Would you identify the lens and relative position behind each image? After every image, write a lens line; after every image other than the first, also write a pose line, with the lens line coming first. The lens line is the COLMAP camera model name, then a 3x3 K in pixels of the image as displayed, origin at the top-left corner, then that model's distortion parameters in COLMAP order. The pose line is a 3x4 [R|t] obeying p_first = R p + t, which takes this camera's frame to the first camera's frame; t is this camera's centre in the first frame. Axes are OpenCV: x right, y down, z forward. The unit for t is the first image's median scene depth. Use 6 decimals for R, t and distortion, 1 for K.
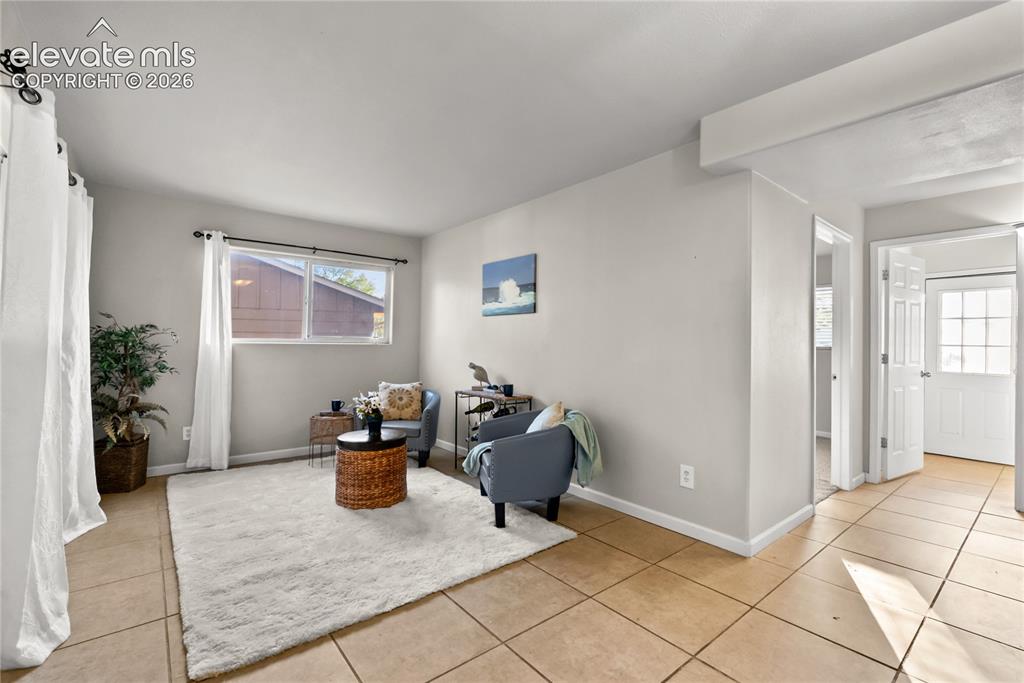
lens RADIAL K [[452.0, 0, 515.6], [0, 452.0, 336.8], [0, 0, 1]] dist [-0.009236, -0.000456]
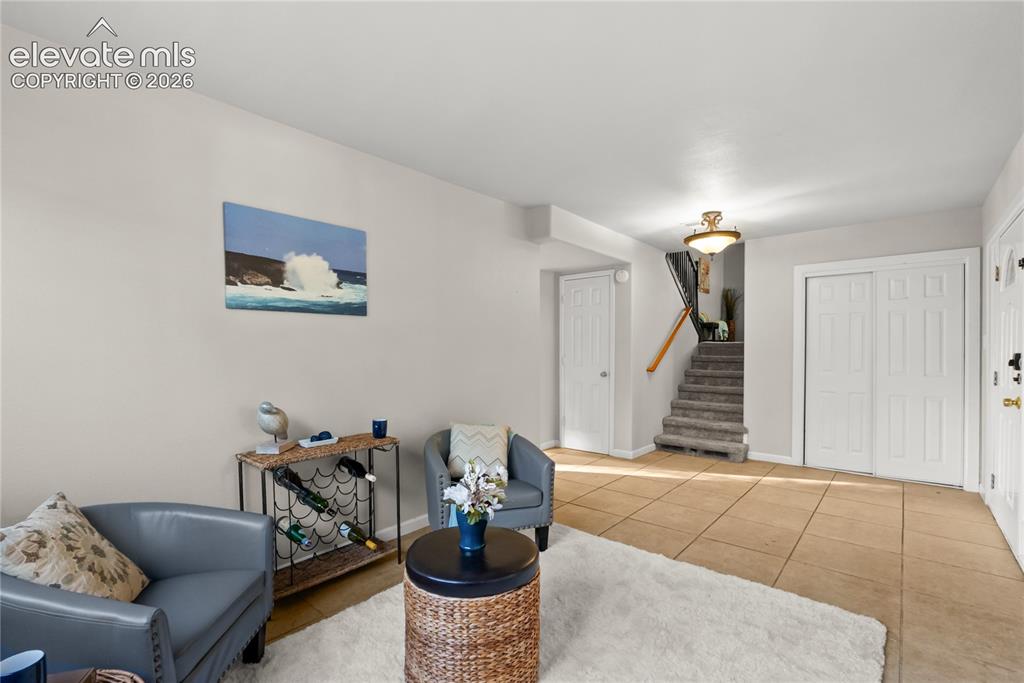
lens RADIAL K [[452.0, 0, 515.3], [0, 452.0, 351.2], [0, 0, 1]] dist [-0.009236, -0.000456]
pose [[-0.182117, -0.013967, 0.983178, -0.663262], [-0.002997, 0.999902, 0.013649, -0.007875], [-0.983272, -0.000461, -0.182141, 0.857825]]
